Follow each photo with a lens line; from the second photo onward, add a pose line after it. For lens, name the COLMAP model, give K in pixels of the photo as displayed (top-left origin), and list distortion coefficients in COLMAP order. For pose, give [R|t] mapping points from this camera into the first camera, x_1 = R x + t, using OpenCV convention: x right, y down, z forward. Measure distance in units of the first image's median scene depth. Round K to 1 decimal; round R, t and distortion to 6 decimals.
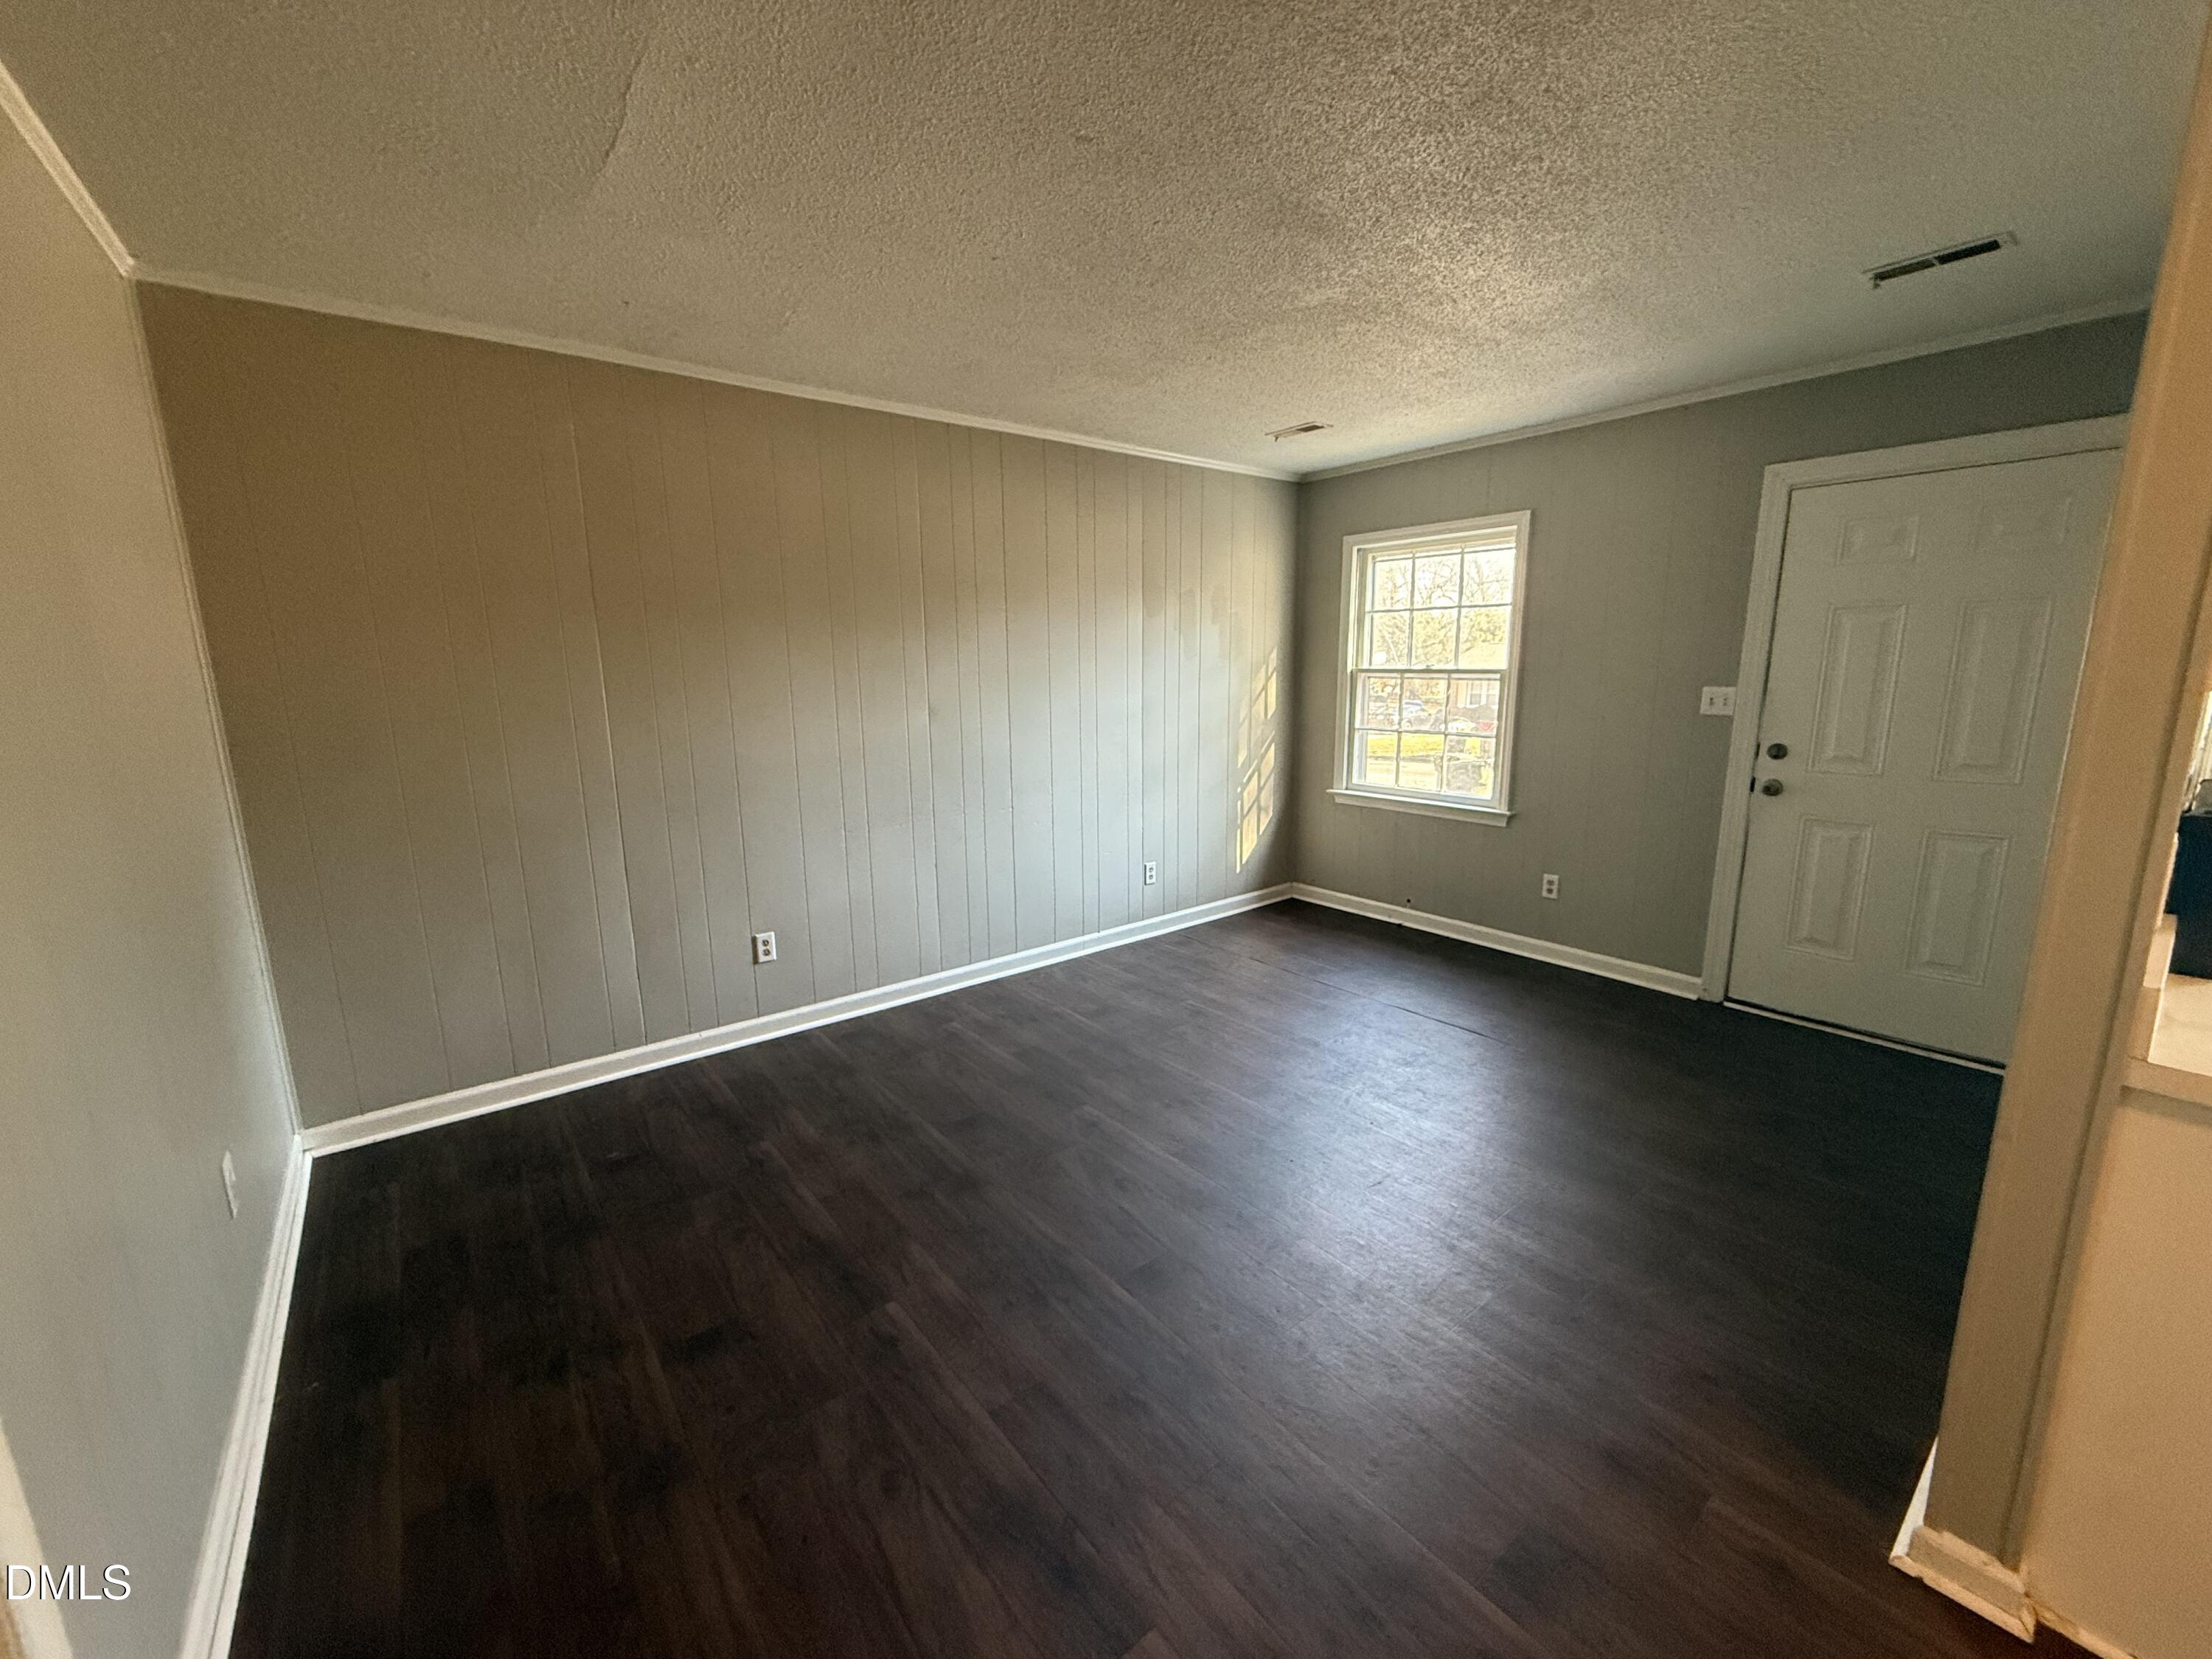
lens RADIAL K [[884.1, 0, 1107.0], [0, 884.1, 830.5], [0, 0, 1]] dist [-0.002139, -0.000164]
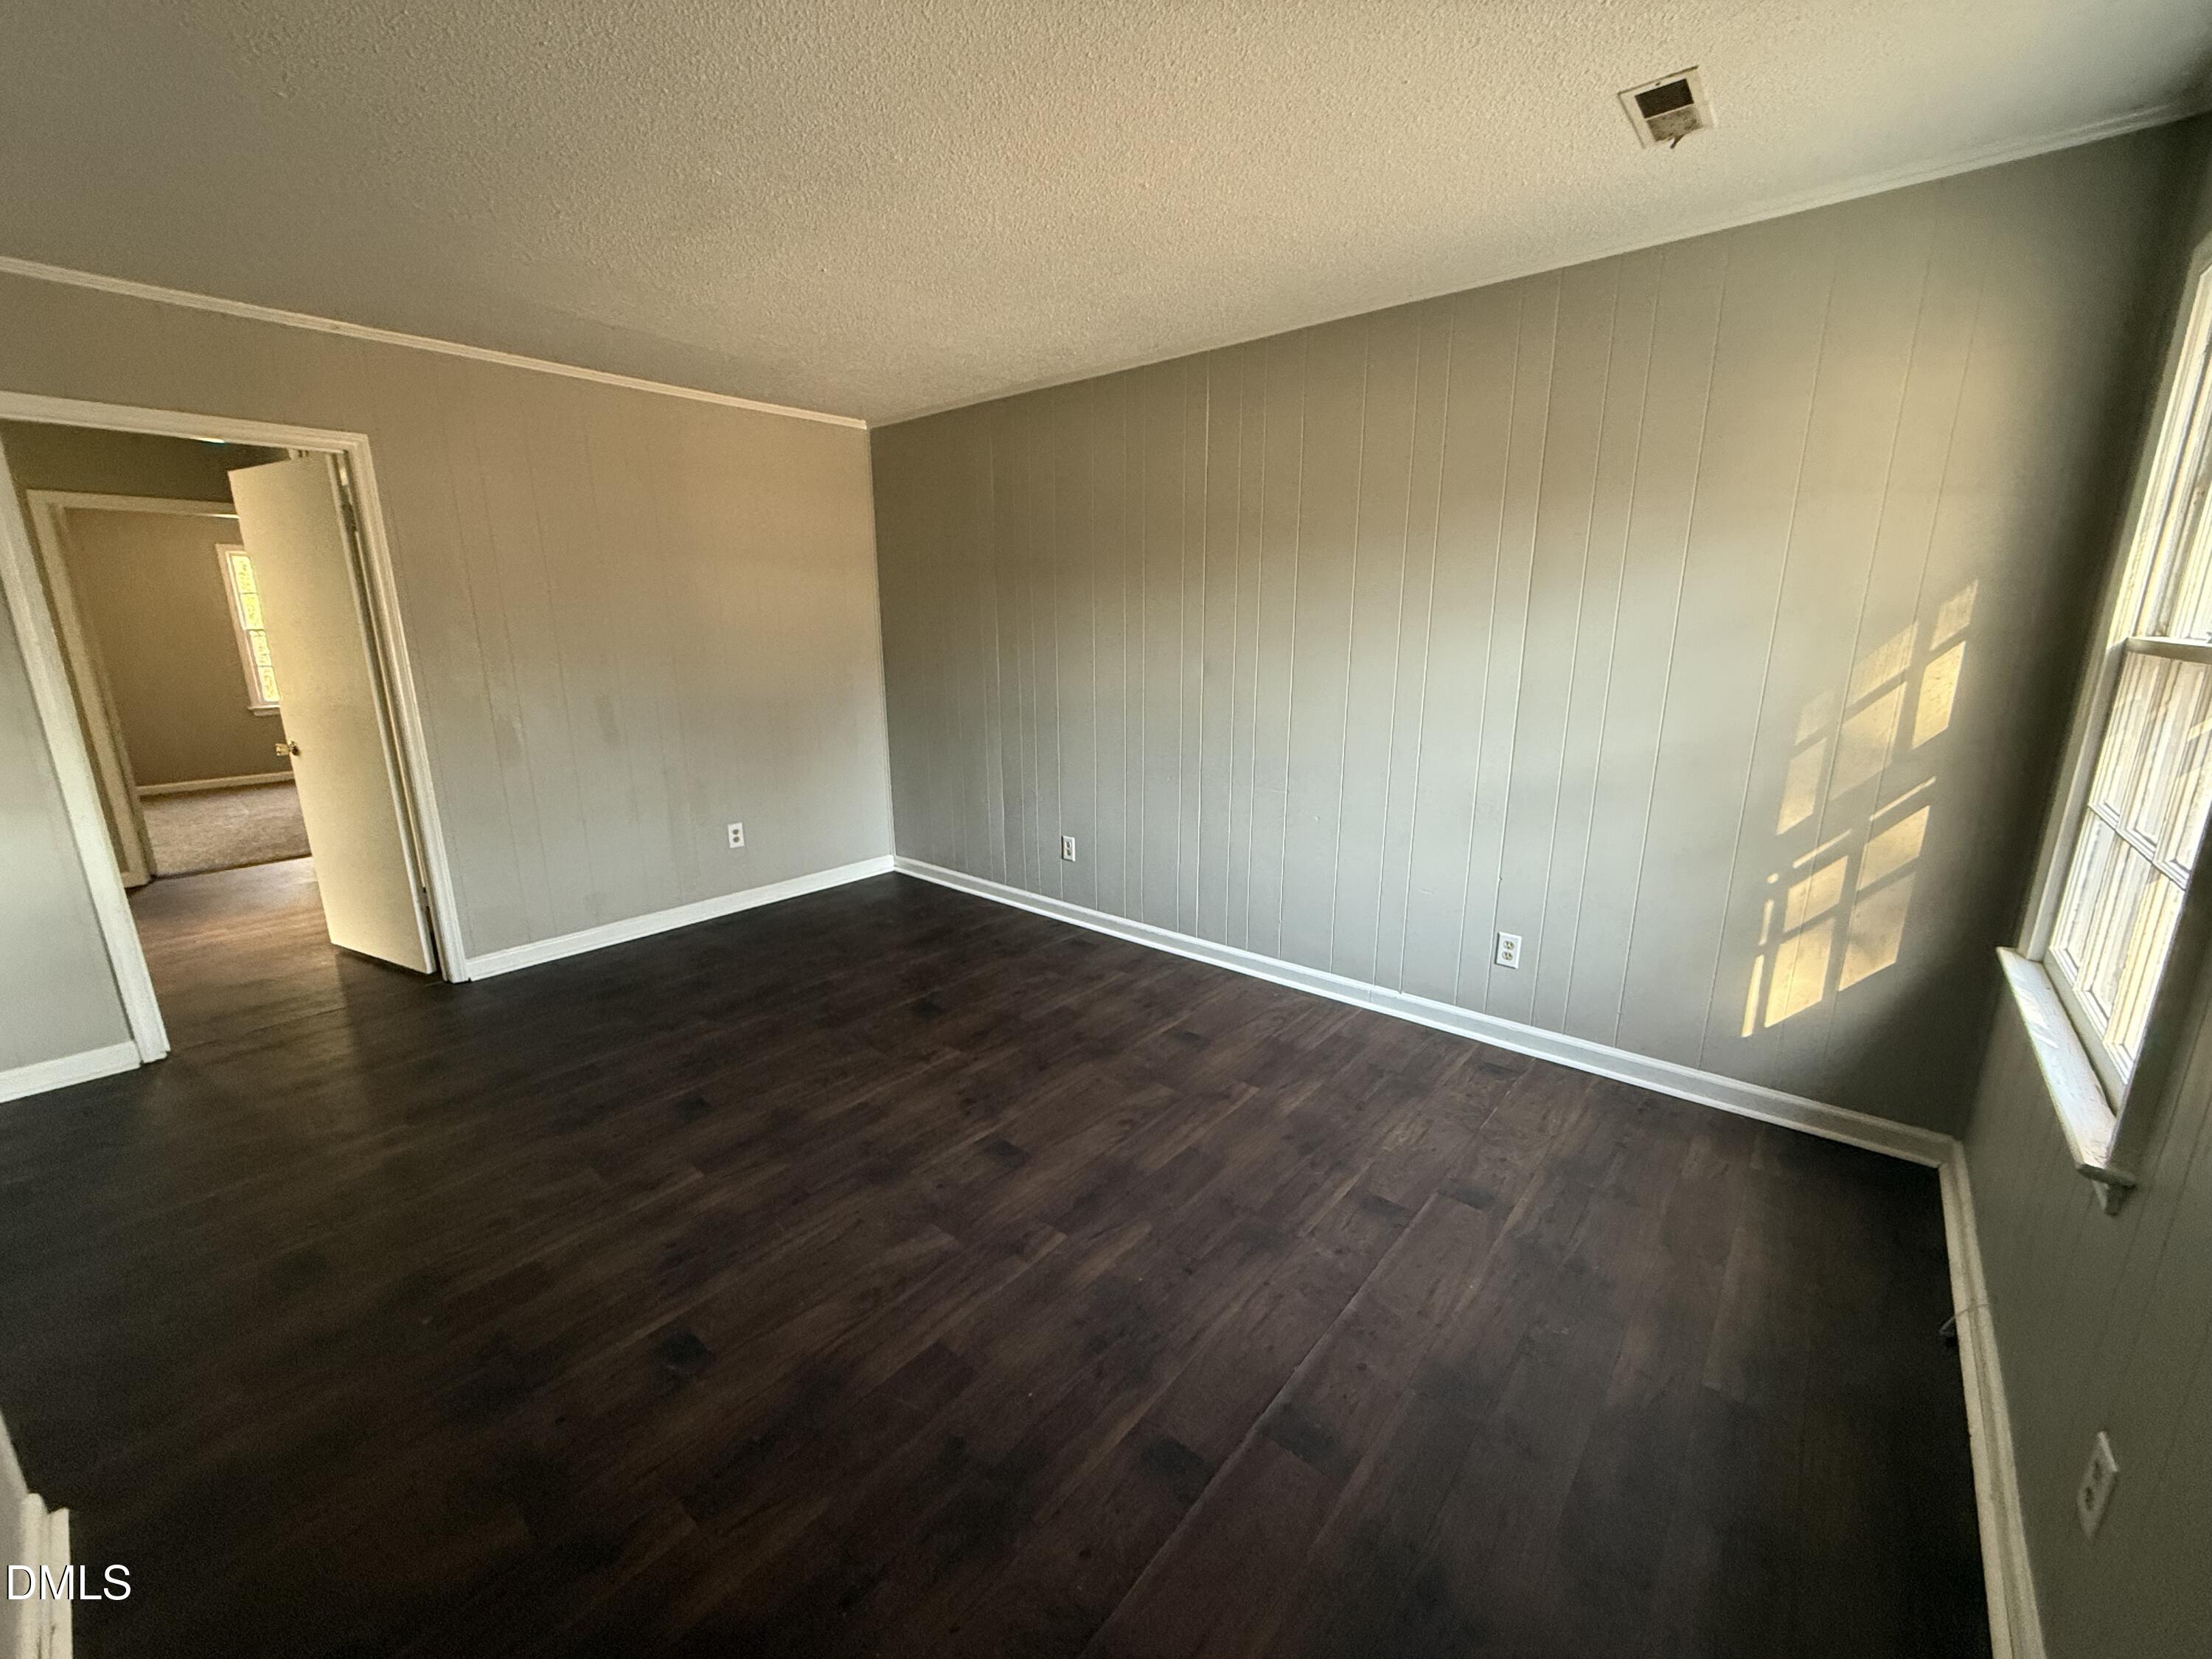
lens RADIAL K [[884.1, 0, 1103.8], [0, 884.1, 828.6], [0, 0, 1]] dist [-0.002139, -0.000164]
pose [[0.190854, 0.236805, -0.952627, 0.540721], [-0.183336, 0.961988, 0.202401, -0.103916], [0.964346, 0.136022, 0.227014, 0.523023]]
